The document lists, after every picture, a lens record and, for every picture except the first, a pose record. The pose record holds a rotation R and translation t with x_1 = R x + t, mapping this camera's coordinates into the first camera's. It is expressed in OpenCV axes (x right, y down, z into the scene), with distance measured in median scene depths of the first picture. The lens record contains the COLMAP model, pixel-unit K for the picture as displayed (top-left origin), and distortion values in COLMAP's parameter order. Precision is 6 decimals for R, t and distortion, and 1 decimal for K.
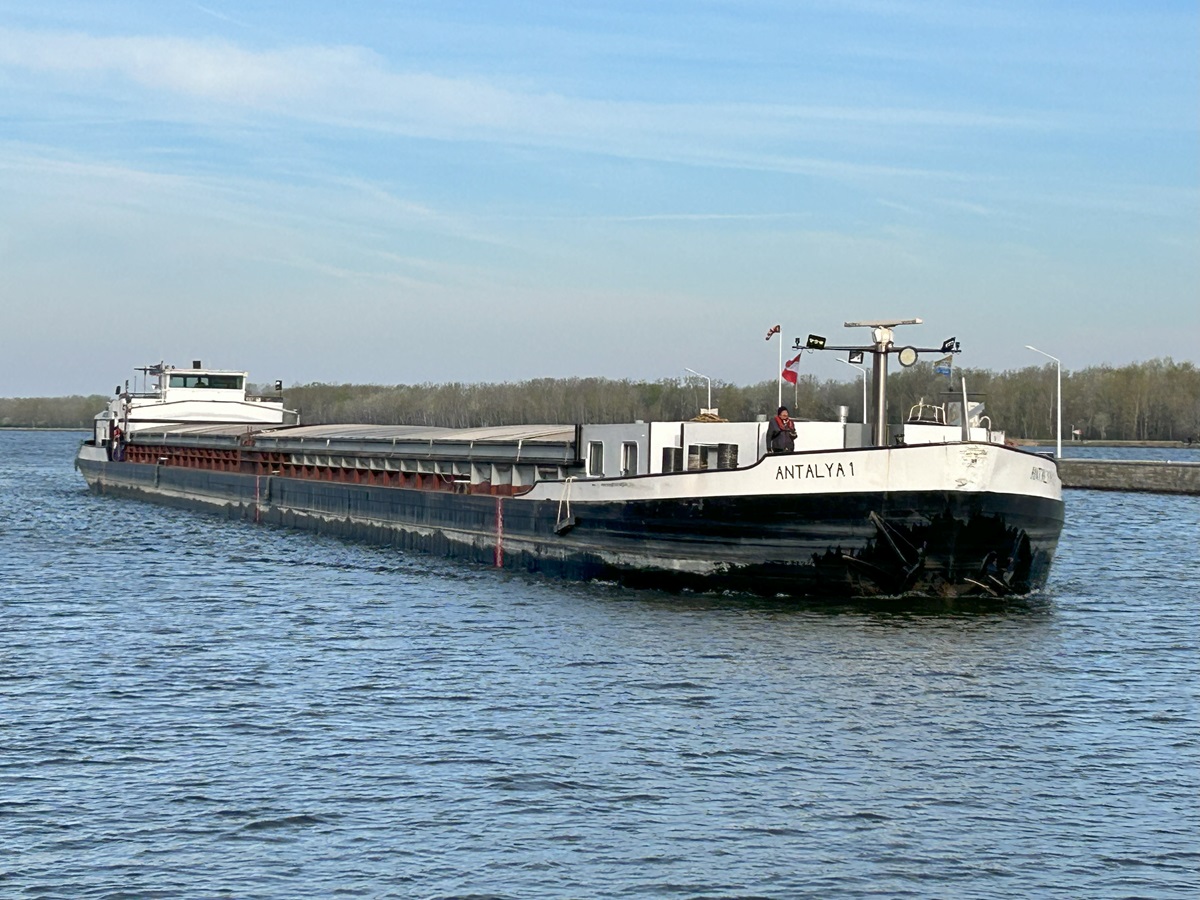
lens RADIAL K [[3009.7, 0, 600.0], [0, 3009.7, 450.0], [0, 0, 1]] dist [-0.356484, 0.076065]
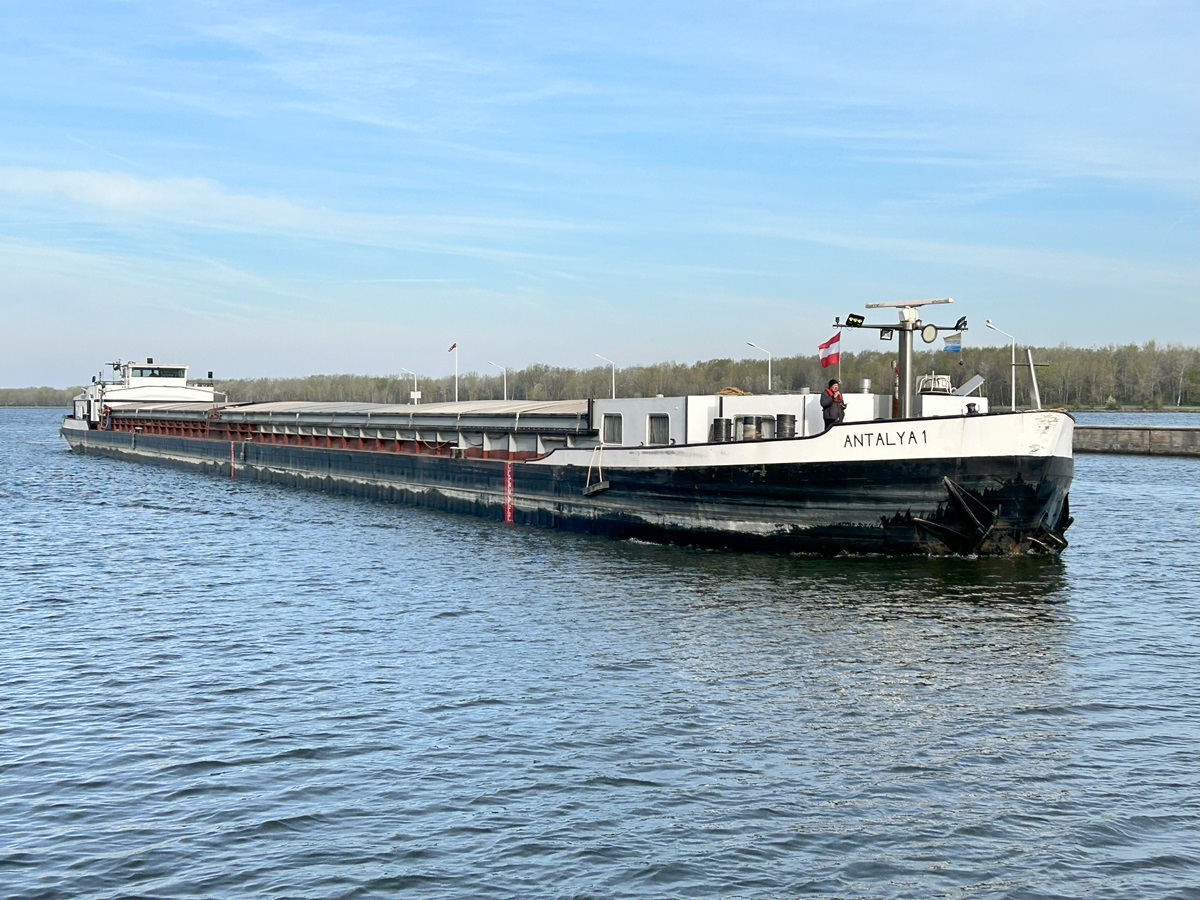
lens RADIAL K [[1459.8, 0, 600.0], [0, 1459.8, 450.0], [0, 0, 1]] dist [0.191949, -1.186657]
pose [[0.978010, -0.017136, 0.207853, -0.118578], [0.011869, 0.999577, 0.026561, -0.003644], [-0.208220, -0.023510, 0.977799, 0.445542]]
